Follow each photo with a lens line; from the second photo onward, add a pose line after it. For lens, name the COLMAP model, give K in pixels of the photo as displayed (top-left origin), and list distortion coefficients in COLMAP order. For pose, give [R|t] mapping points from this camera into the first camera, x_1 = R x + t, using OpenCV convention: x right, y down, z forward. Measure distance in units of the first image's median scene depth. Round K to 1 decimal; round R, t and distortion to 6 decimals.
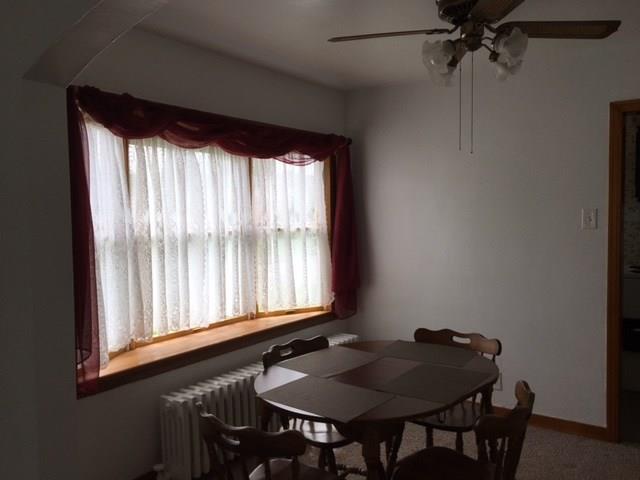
lens RADIAL K [[546.1, 0, 318.0], [0, 546.1, 236.2], [0, 0, 1]] dist [0.084549, -0.111337]
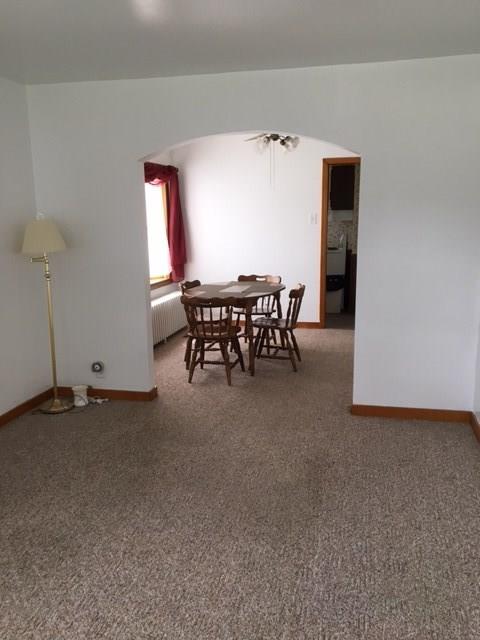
lens RADIAL K [[546.1, 0, 239.6], [0, 546.1, 322.9], [0, 0, 1]] dist [0.084549, -0.111337]
pose [[0.928505, -0.068427, 0.364960, -0.482286], [0.015877, 0.989291, 0.145089, 0.045999], [-0.370979, -0.128922, 0.919649, -0.733919]]
